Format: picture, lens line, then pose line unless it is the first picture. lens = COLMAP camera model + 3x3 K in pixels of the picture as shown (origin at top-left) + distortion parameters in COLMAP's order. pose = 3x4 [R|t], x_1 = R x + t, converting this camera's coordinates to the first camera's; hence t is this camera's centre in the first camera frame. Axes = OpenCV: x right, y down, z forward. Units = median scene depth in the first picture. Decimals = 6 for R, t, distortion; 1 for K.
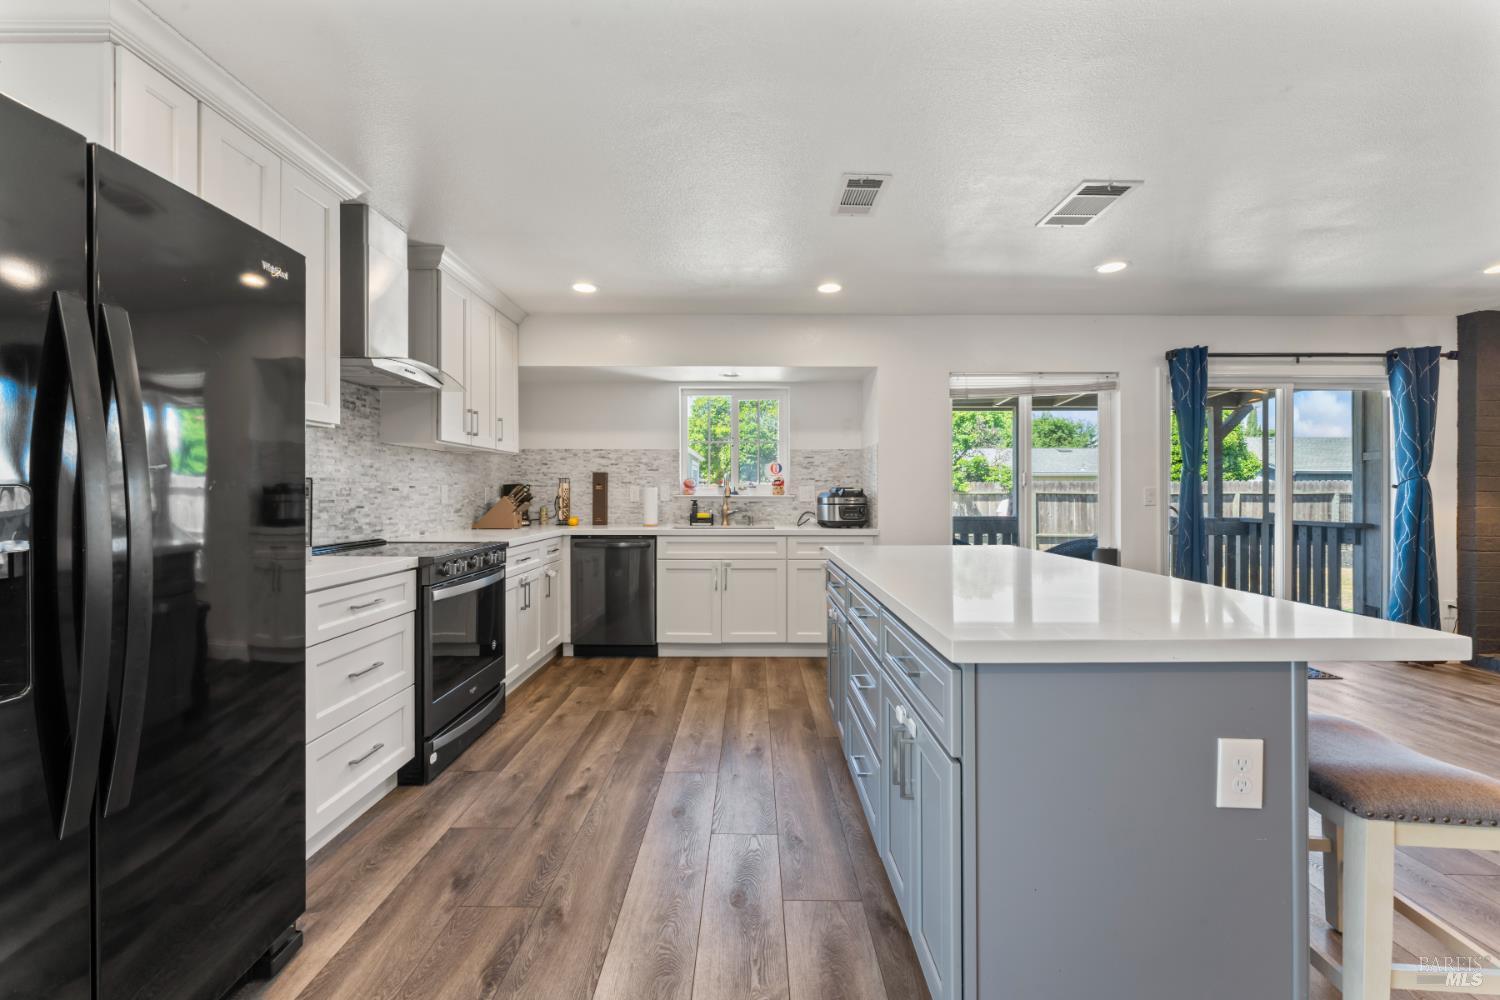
lens RADIAL K [[600.4, 0, 751.3], [0, 600.4, 491.8], [0, 0, 1]] dist [-0.000580, -0.000700]
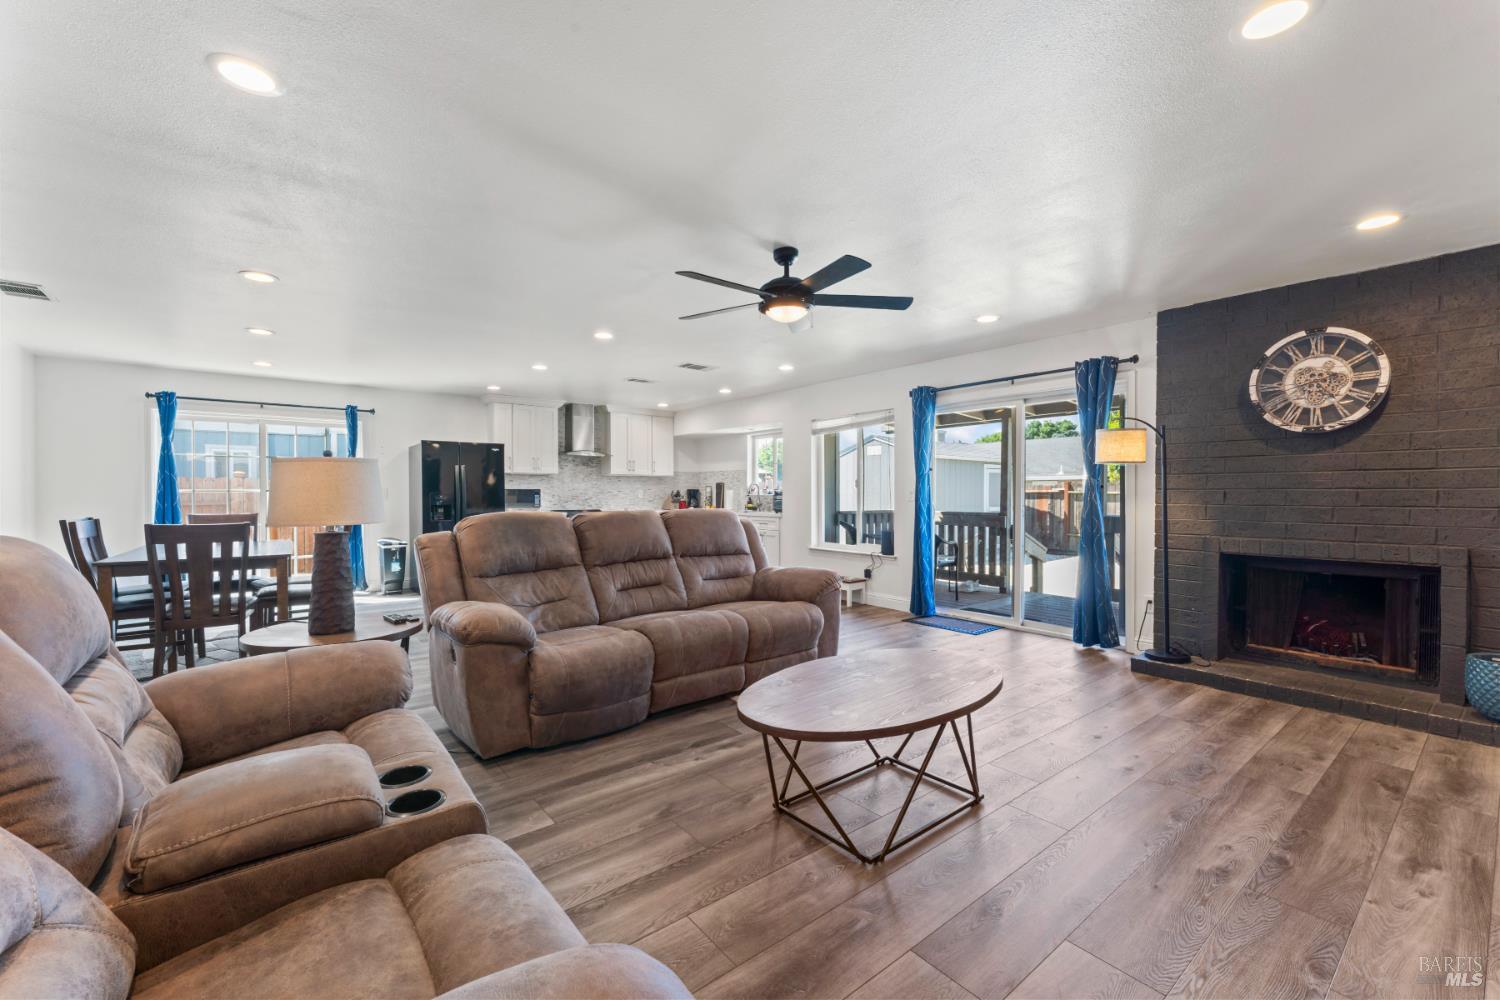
lens RADIAL K [[600.4, 0, 746.4], [0, 600.4, 496.7], [0, 0, 1]] dist [-0.000580, -0.000700]
pose [[0.625476, 0.001977, -0.780241, 1.481825], [0.003754, 0.999978, 0.005543, 0.003148], [0.780235, -0.006396, 0.625454, -0.174503]]
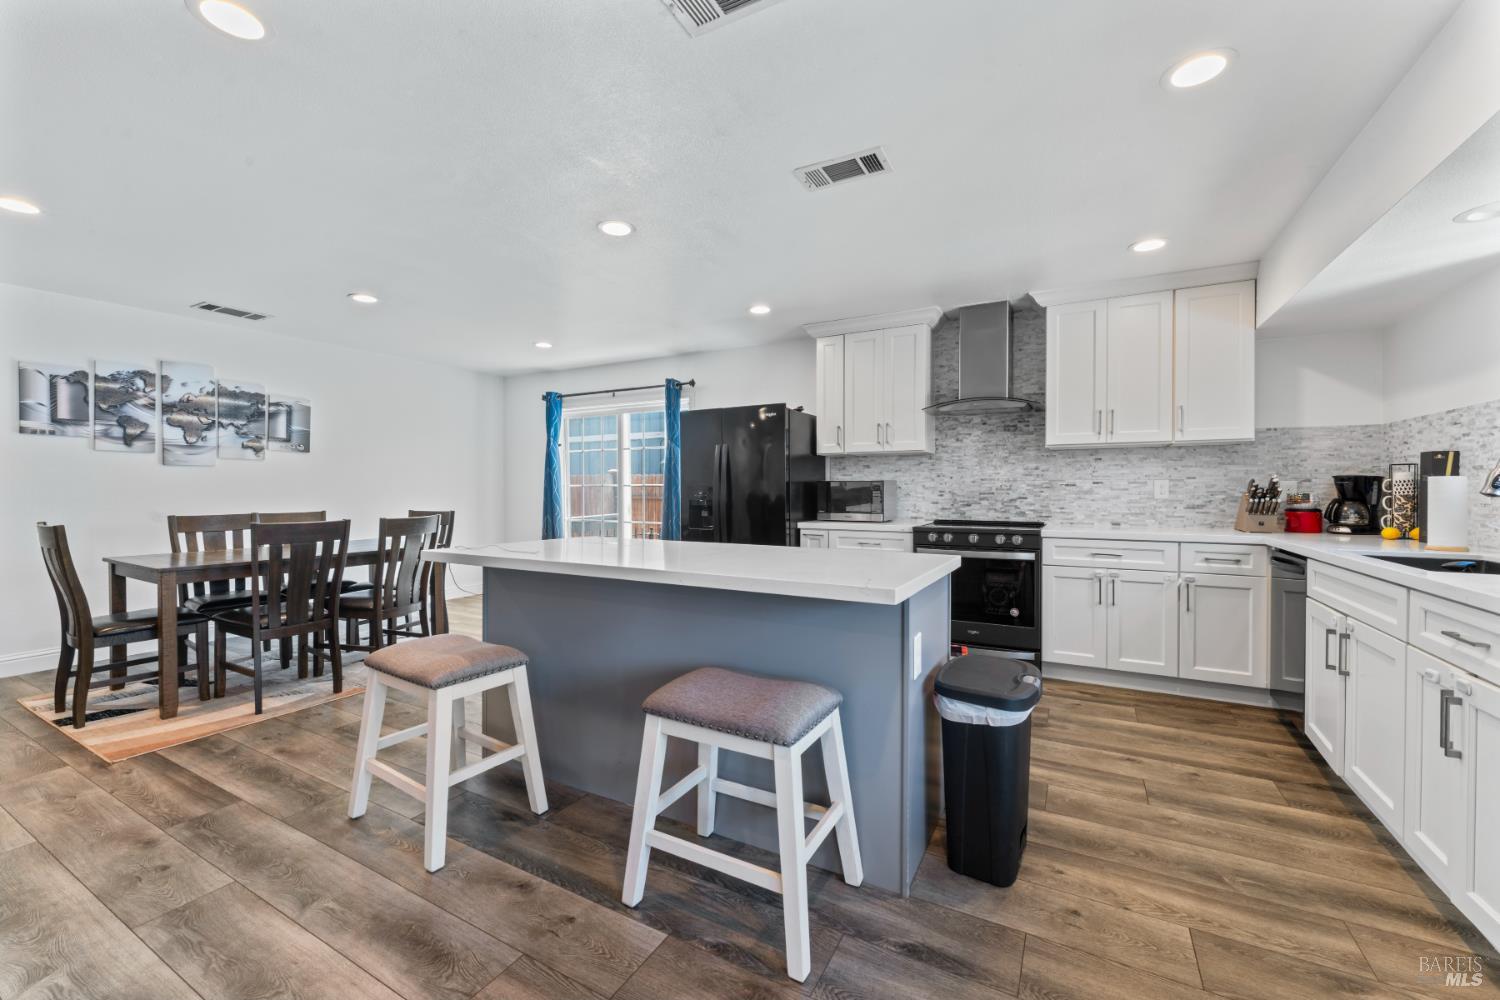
lens RADIAL K [[600.4, 0, 749.7], [0, 600.4, 497.7], [0, 0, 1]] dist [-0.000580, -0.000700]
pose [[-0.477179, 0.011468, -0.878731, 0.626864], [0.001856, 0.999926, 0.012042, 0.004374], [0.878804, 0.004115, -0.477164, 0.772790]]
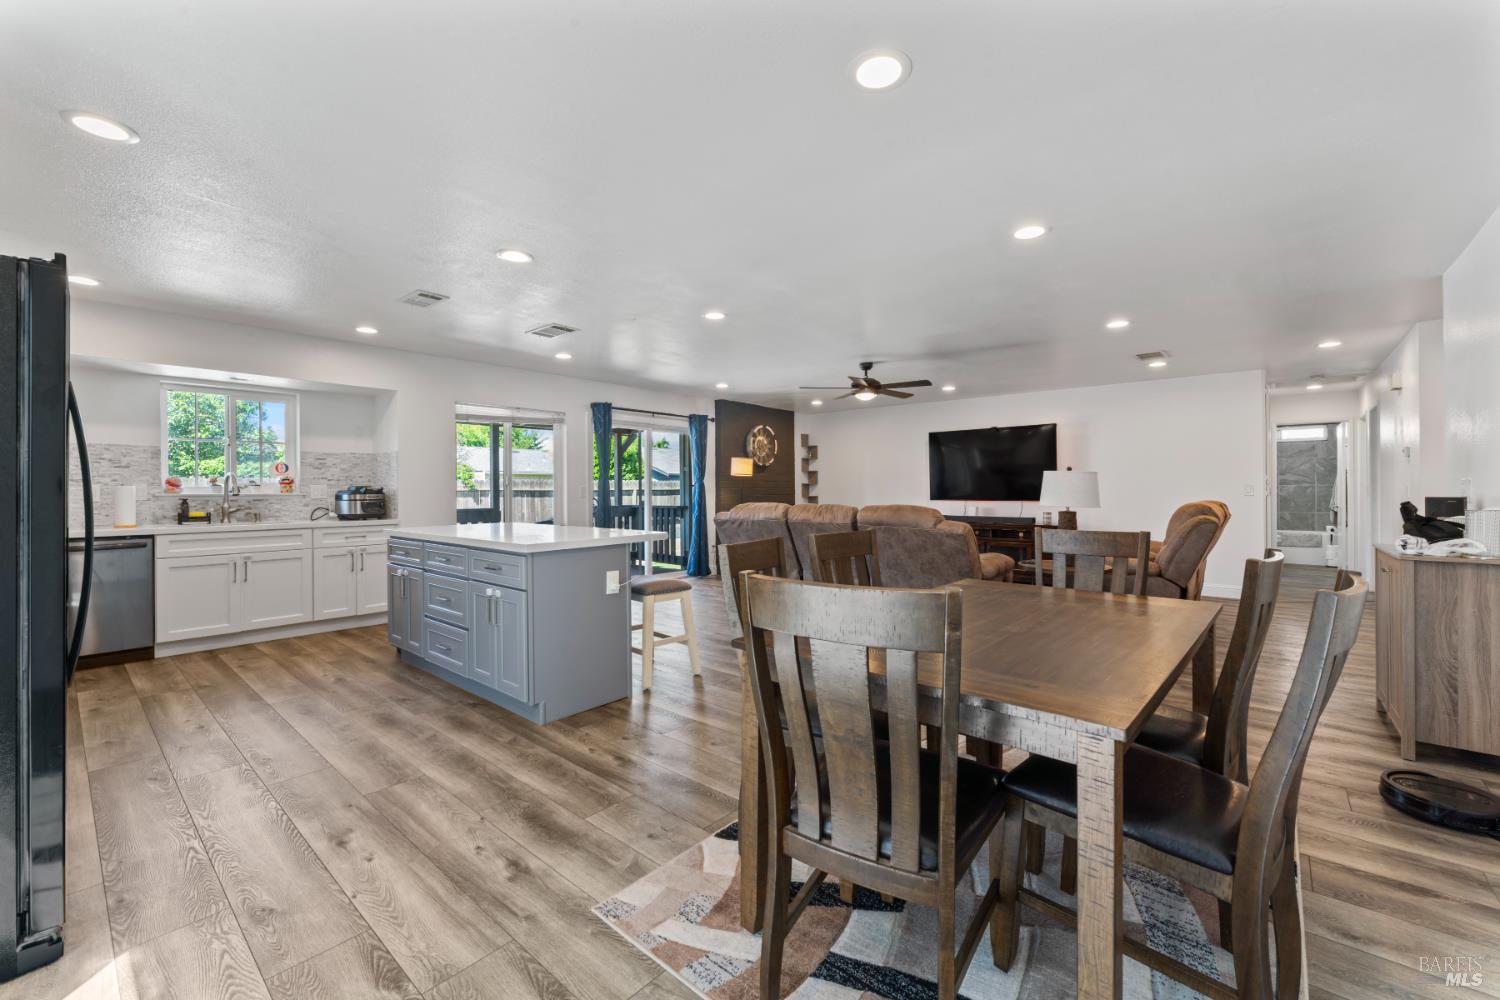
lens RADIAL K [[600.4, 0, 744.8], [0, 600.4, 492.4], [0, 0, 1]] dist [-0.000580, -0.000700]
pose [[0.655479, -0.007959, 0.755171, -0.260553], [0.002456, 0.999962, 0.008408, -0.003032], [-0.755209, -0.003657, 0.655473, -0.375253]]
